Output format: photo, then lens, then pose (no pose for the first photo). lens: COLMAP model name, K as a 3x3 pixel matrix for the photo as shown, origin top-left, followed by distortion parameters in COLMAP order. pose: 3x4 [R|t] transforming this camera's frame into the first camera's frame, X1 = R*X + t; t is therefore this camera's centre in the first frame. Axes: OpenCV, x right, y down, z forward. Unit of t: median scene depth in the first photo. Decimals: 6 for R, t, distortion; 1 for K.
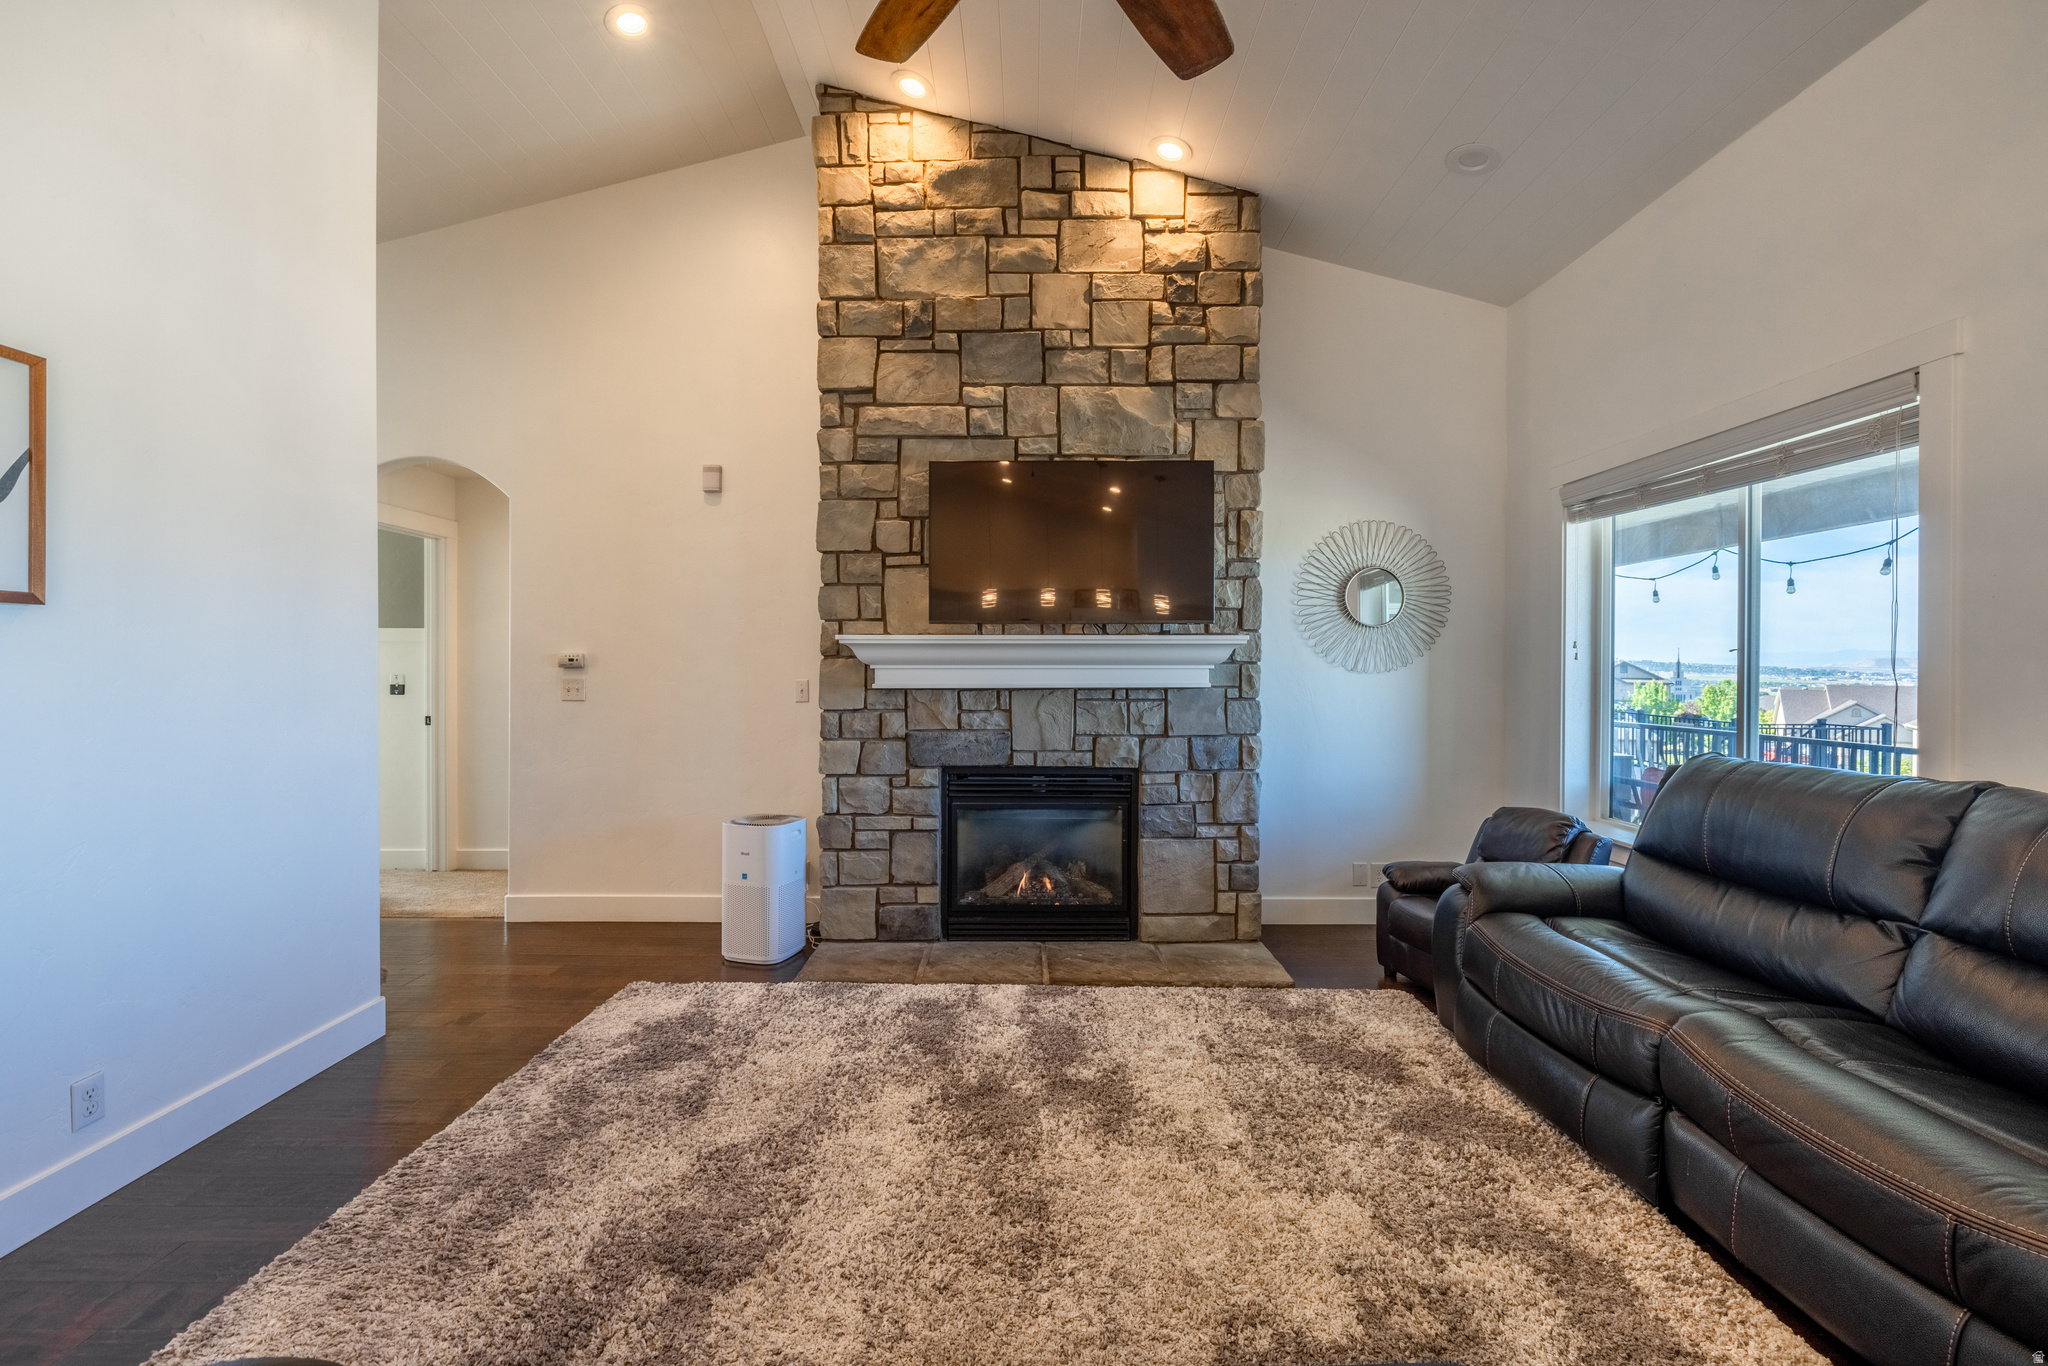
lens RADIAL K [[854.5, 0, 1017.8], [0, 854.5, 668.5], [0, 0, 1]] dist [-0.001162, 0.000664]
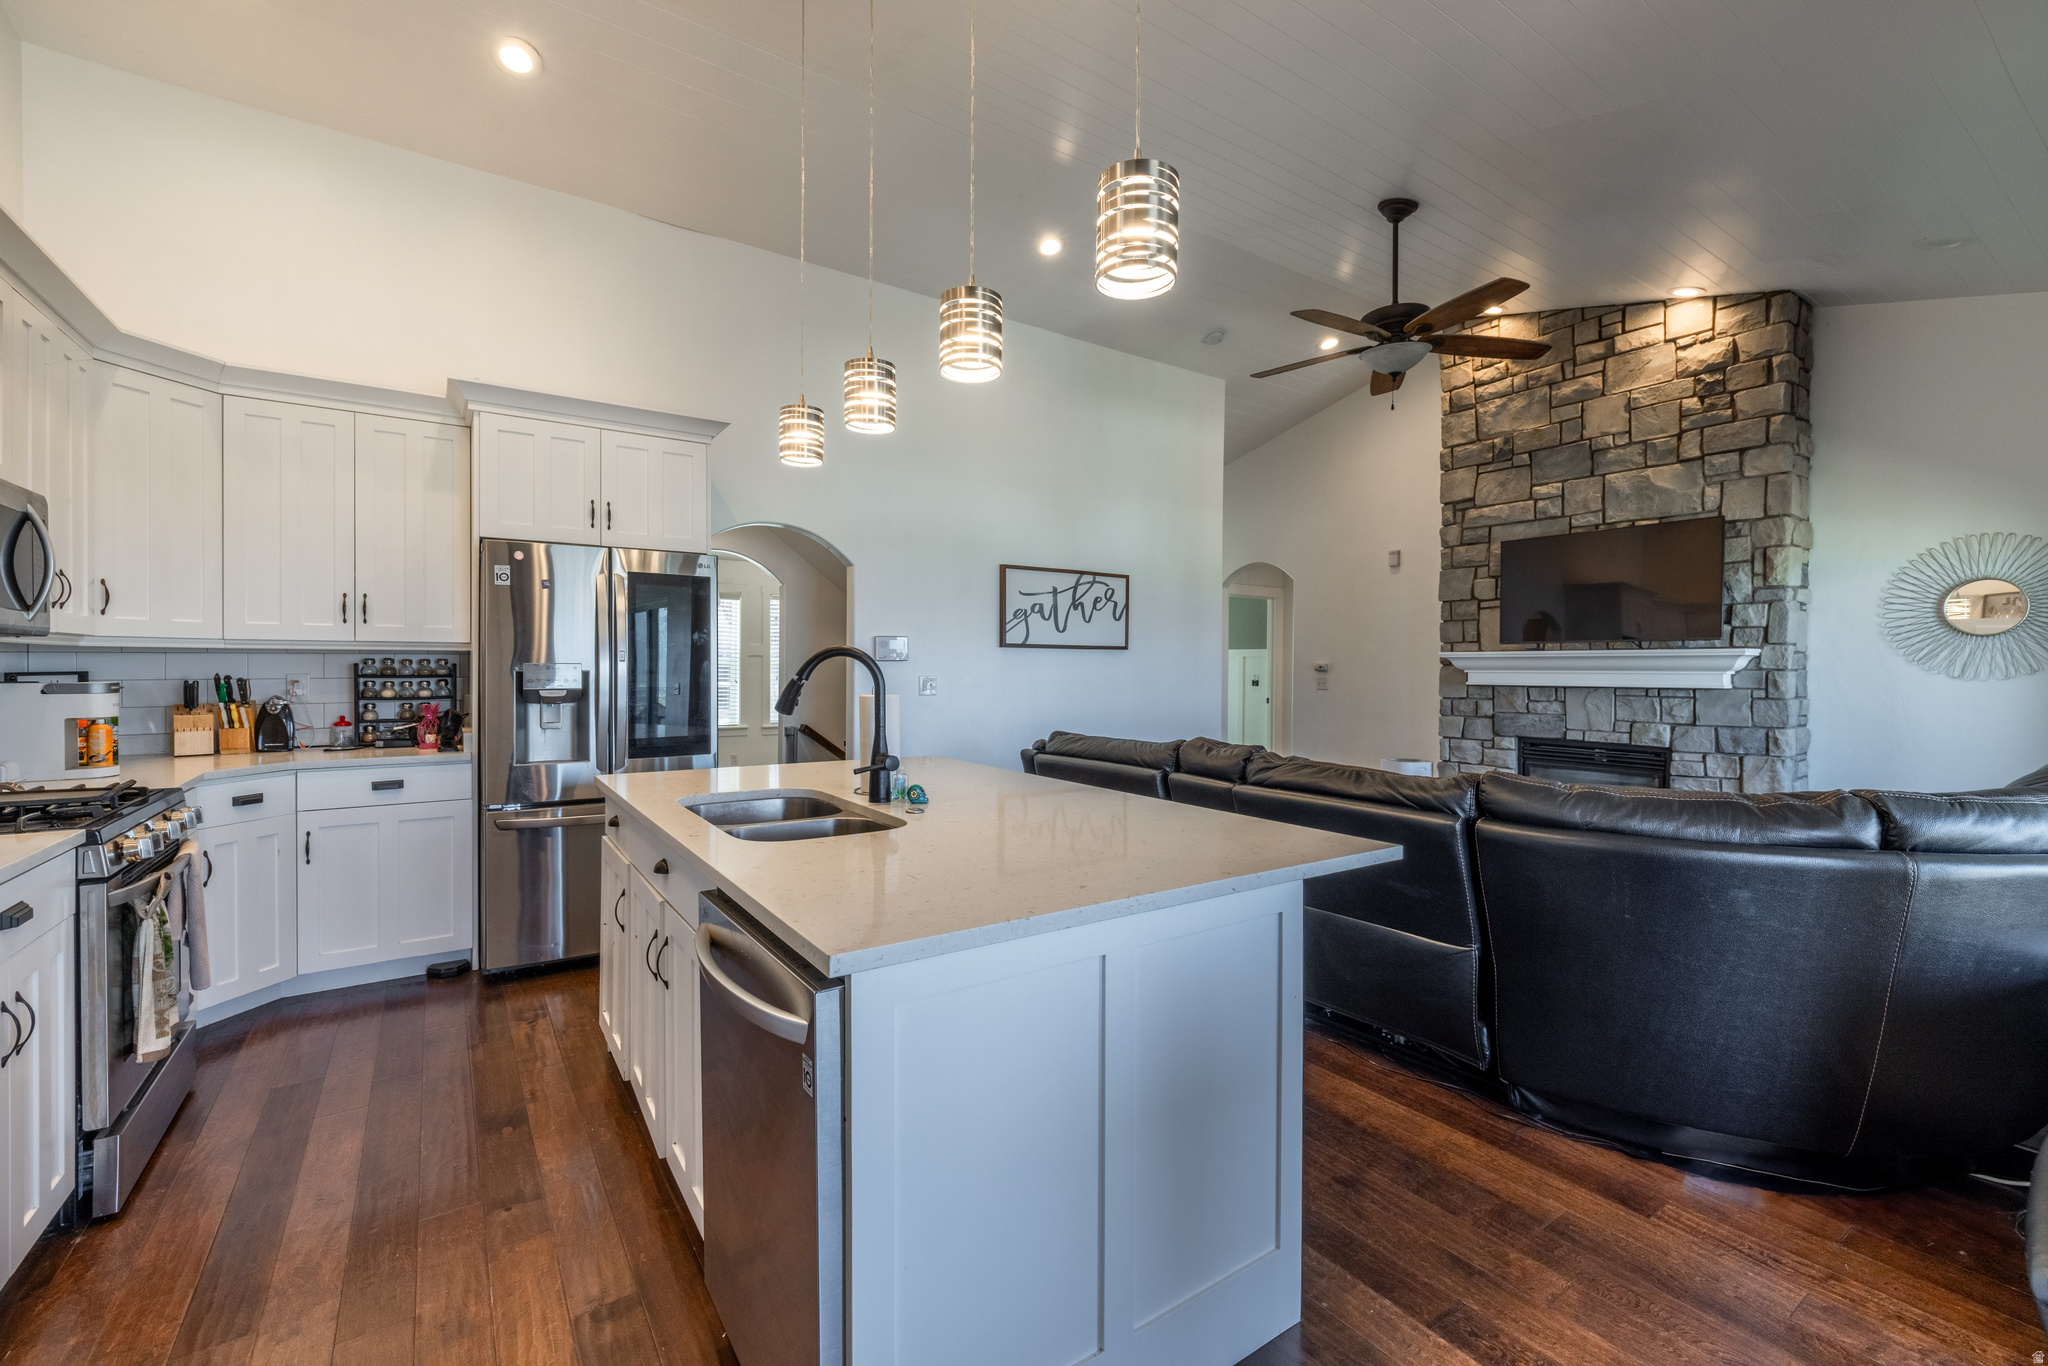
lens RADIAL K [[854.5, 0, 1016.2], [0, 854.5, 673.0], [0, 0, 1]] dist [-0.001162, 0.000664]
pose [[0.562771, 0.007664, -0.826578, 0.676486], [-0.011990, 0.999928, 0.001108, 0.009573], [0.826526, 0.009287, 0.562822, -0.609792]]
